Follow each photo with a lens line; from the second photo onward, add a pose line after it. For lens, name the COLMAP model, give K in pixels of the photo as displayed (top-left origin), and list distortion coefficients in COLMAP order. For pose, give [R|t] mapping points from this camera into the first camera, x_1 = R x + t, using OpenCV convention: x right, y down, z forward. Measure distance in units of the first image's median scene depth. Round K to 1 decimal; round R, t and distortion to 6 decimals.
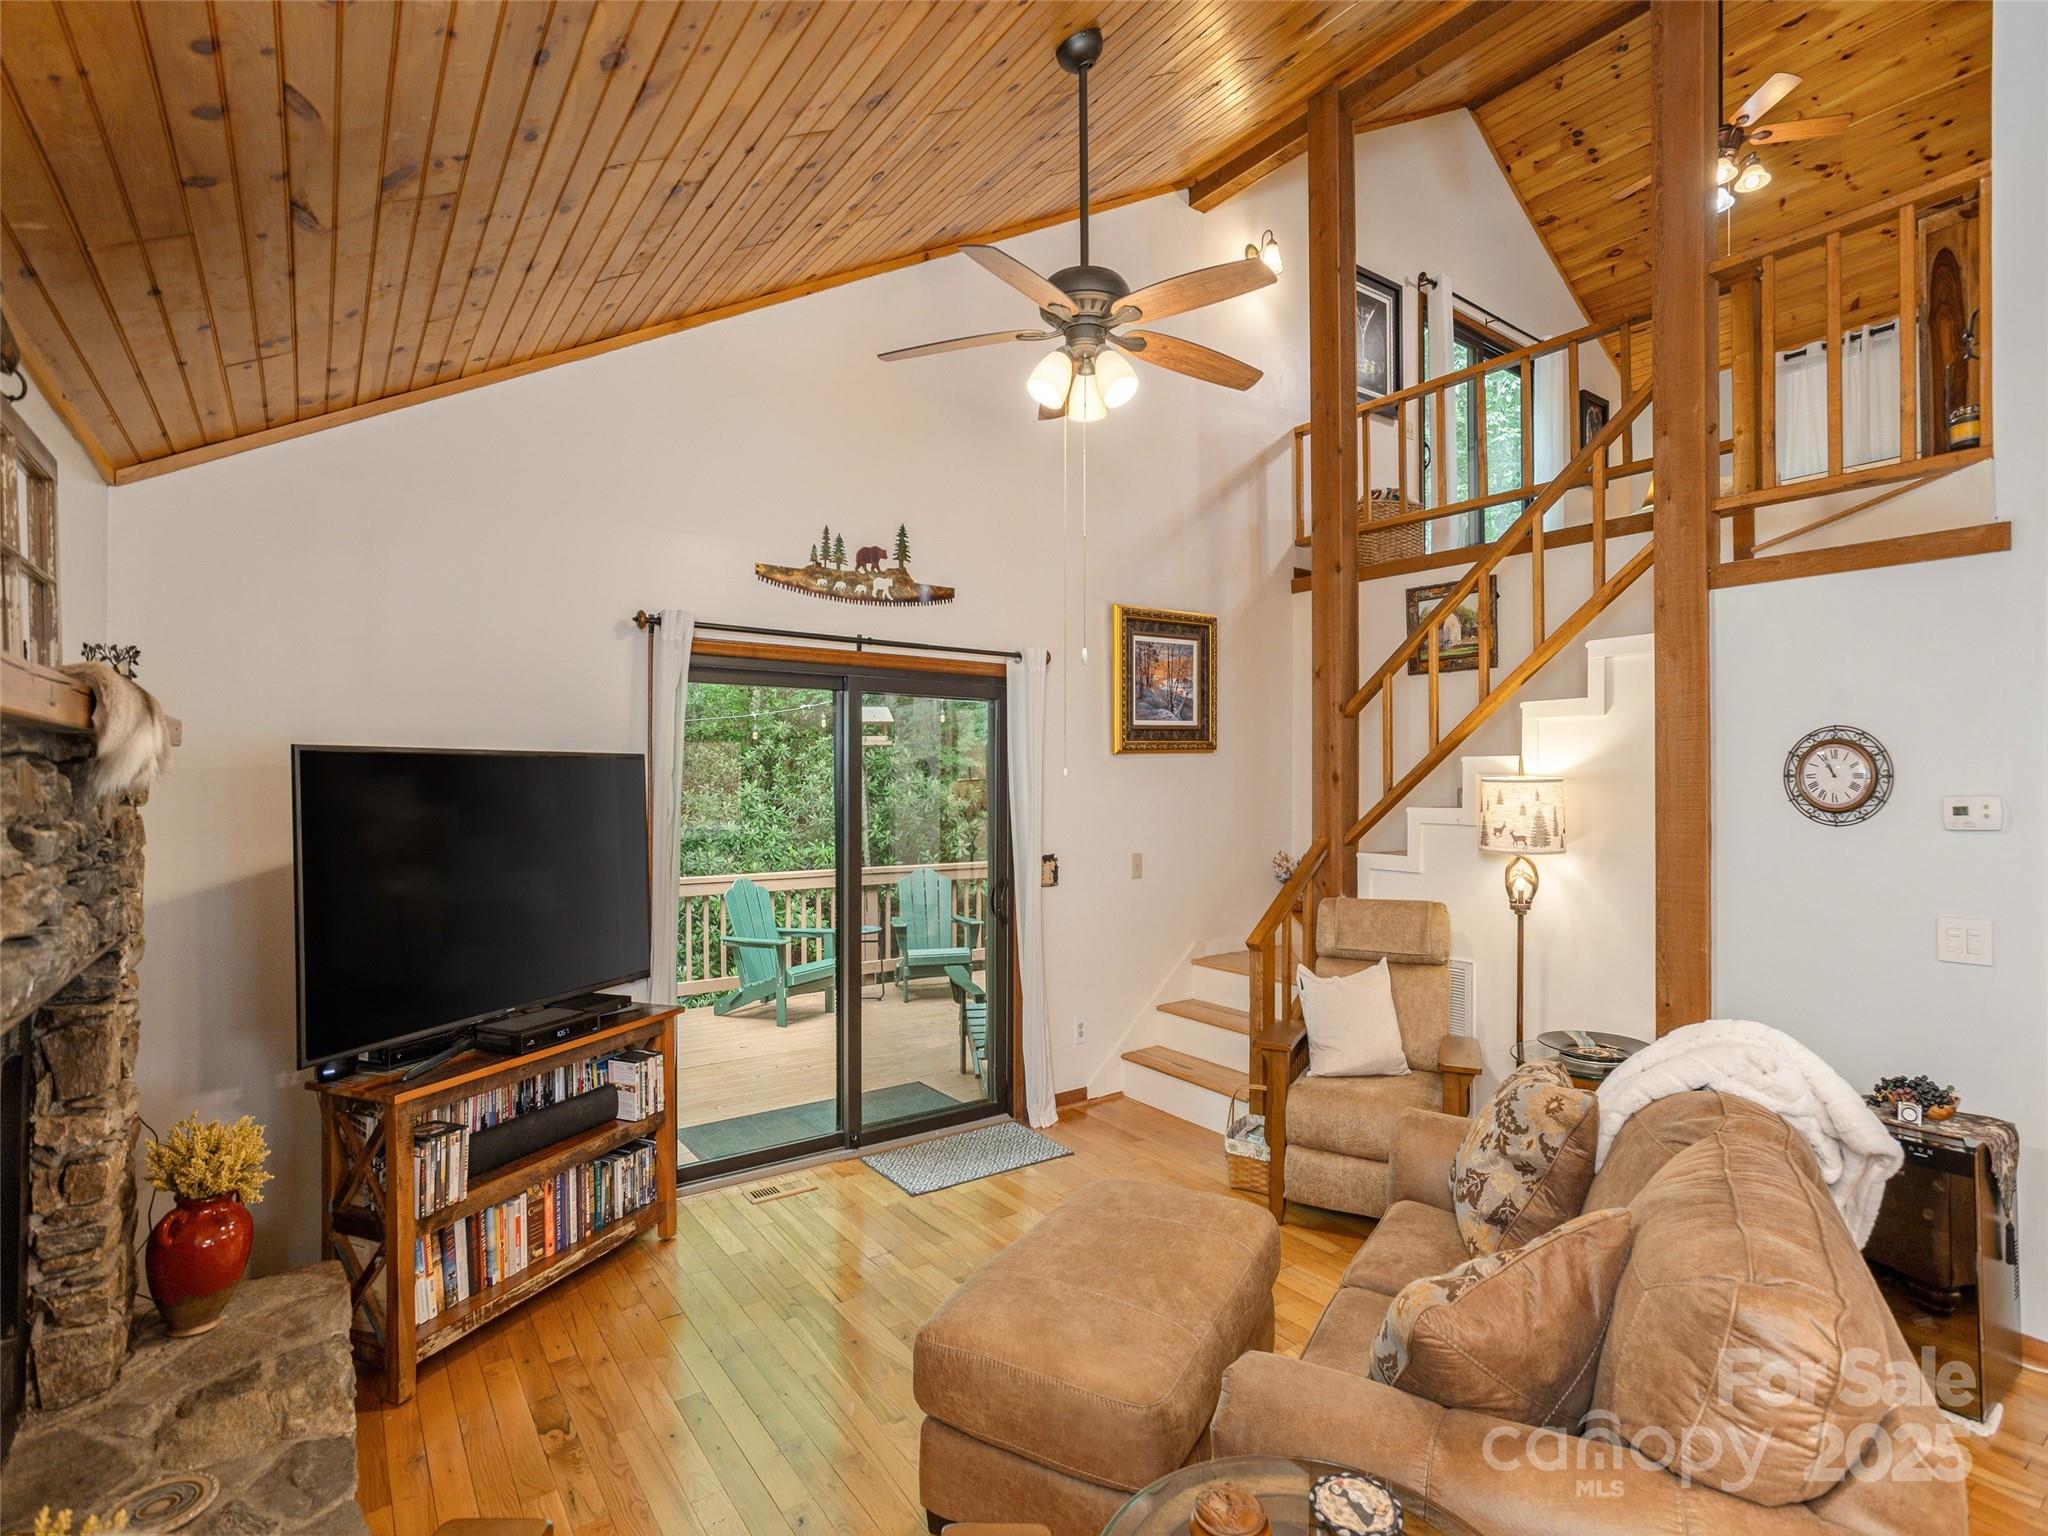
lens RADIAL K [[1027.0, 0, 1033.5], [0, 1027.0, 763.1], [0, 0, 1]] dist [0.002722, 0.000509]
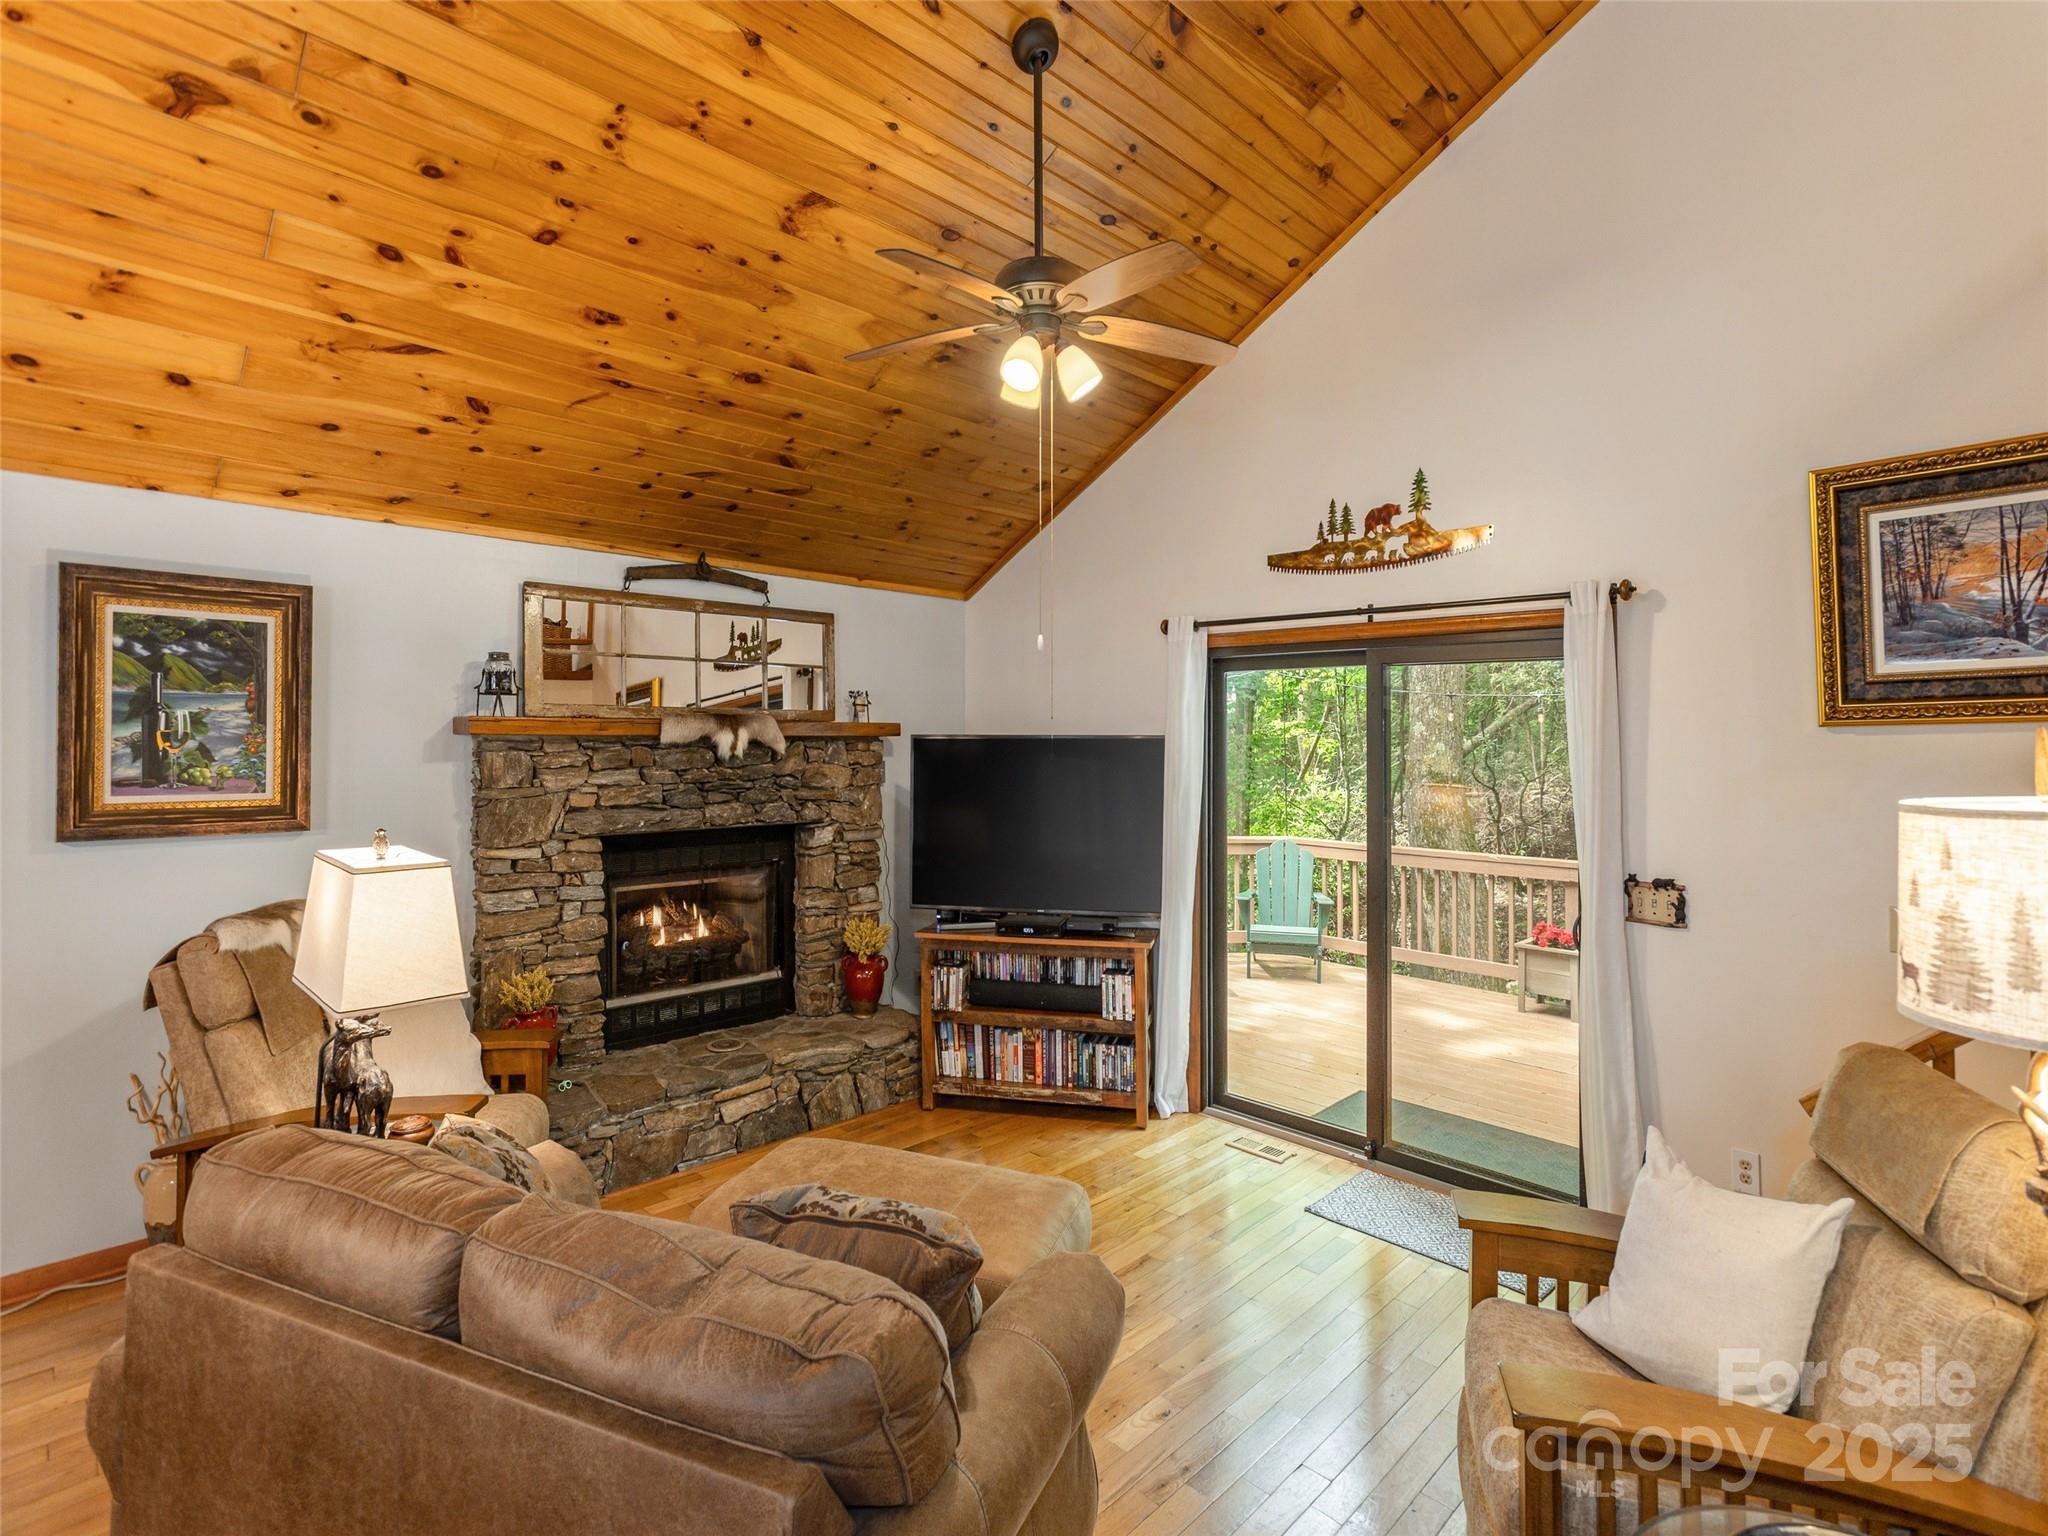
lens RADIAL K [[1008.0, 0, 986.4], [0, 1008.0, 718.5], [0, 0, 1]] dist [-0.021376, 0.018286]
pose [[0.145294, -0.024542, -0.989084, 0.684622], [0.000787, 0.999695, -0.024690, 0.000402], [0.989388, 0.002809, 0.145269, 0.531973]]
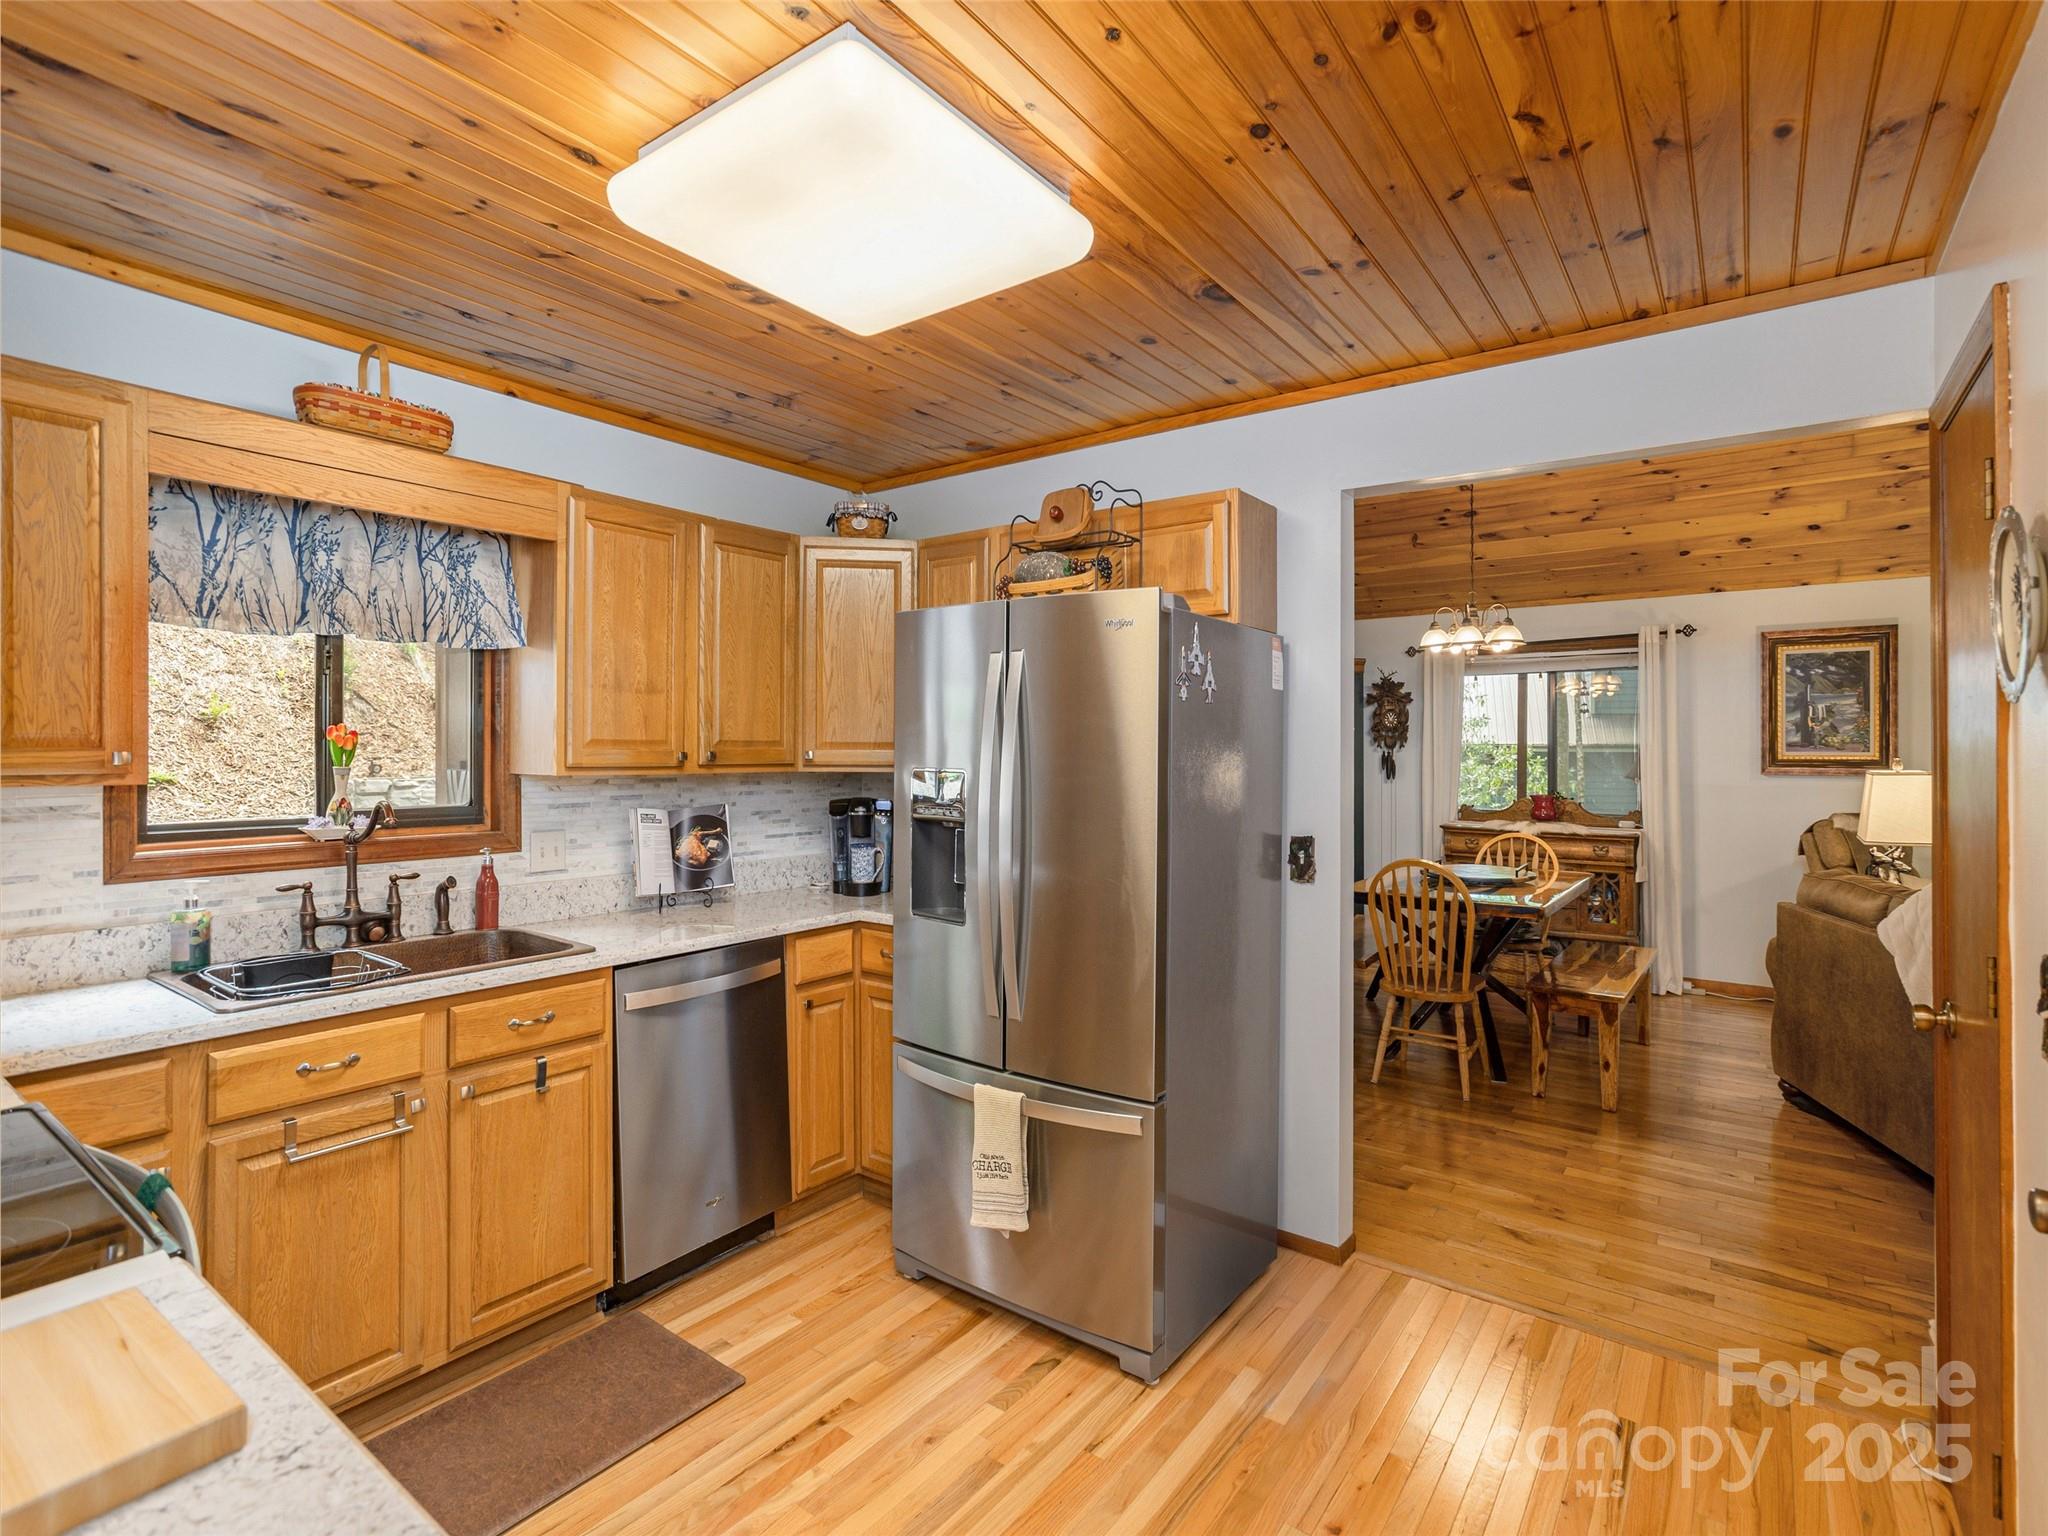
lens RADIAL K [[980.6, 0, 1124.8], [0, 980.6, 761.8], [0, 0, 1]] dist [0.002178, 0.000820]
pose [[-0.929651, -0.007510, -0.368366, 1.238667], [-0.008524, 0.999963, 0.001125, 0.061590], [0.368344, 0.004186, -0.929680, 0.948565]]
